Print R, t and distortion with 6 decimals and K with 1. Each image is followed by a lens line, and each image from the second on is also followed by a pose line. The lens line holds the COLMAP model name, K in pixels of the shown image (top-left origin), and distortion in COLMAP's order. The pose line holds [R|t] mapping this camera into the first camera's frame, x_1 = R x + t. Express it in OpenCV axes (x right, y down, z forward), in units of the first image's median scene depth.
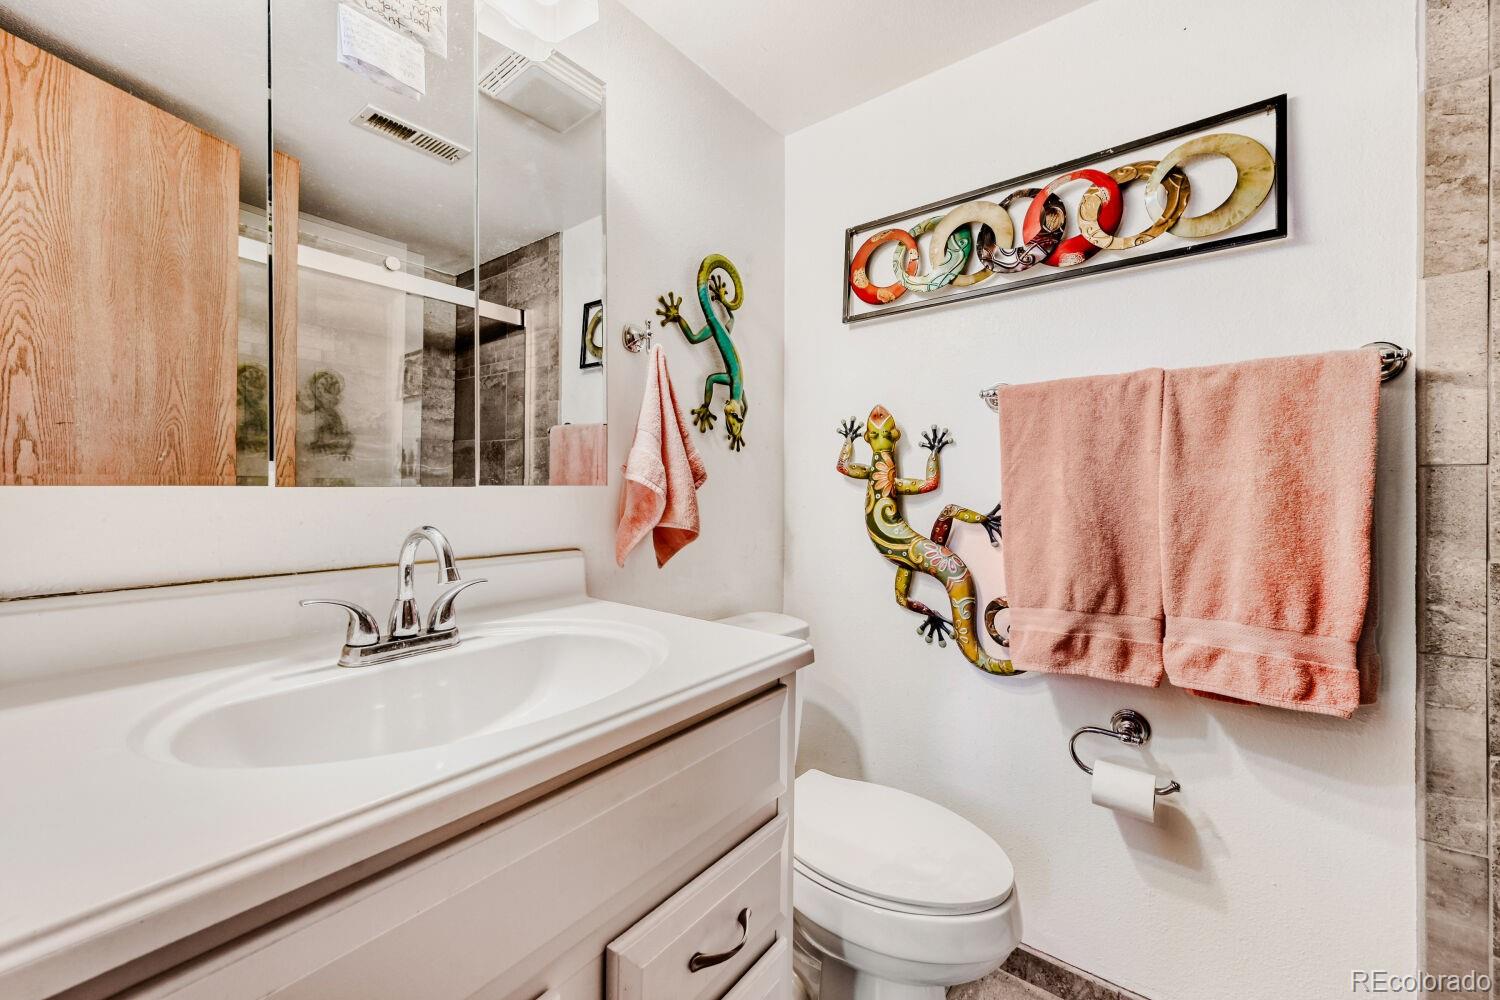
lens RADIAL K [[591.4, 0, 744.0], [0, 591.4, 495.9], [0, 0, 1]] dist [-0.002916, 0.000634]
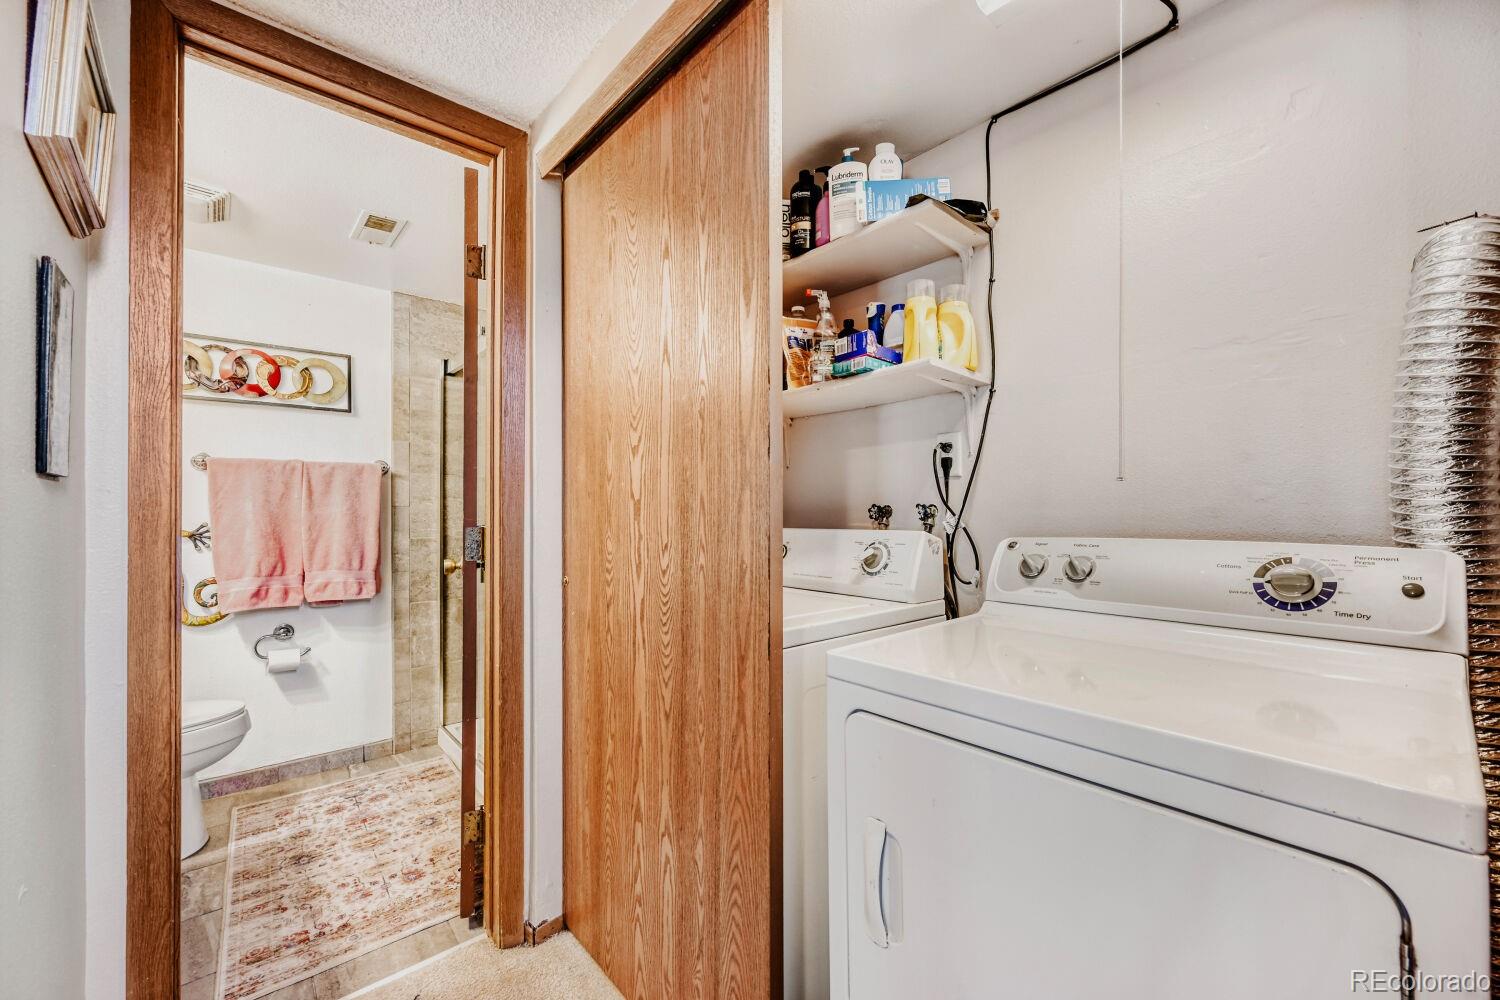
lens RADIAL K [[591.4, 0, 743.5], [0, 591.4, 499.1], [0, 0, 1]] dist [-0.002916, 0.000634]
pose [[0.176439, 0.011080, 0.984249, -1.159726], [0.010672, 0.999856, -0.013169, -0.025876], [-0.984254, 0.012827, 0.176296, -0.997639]]
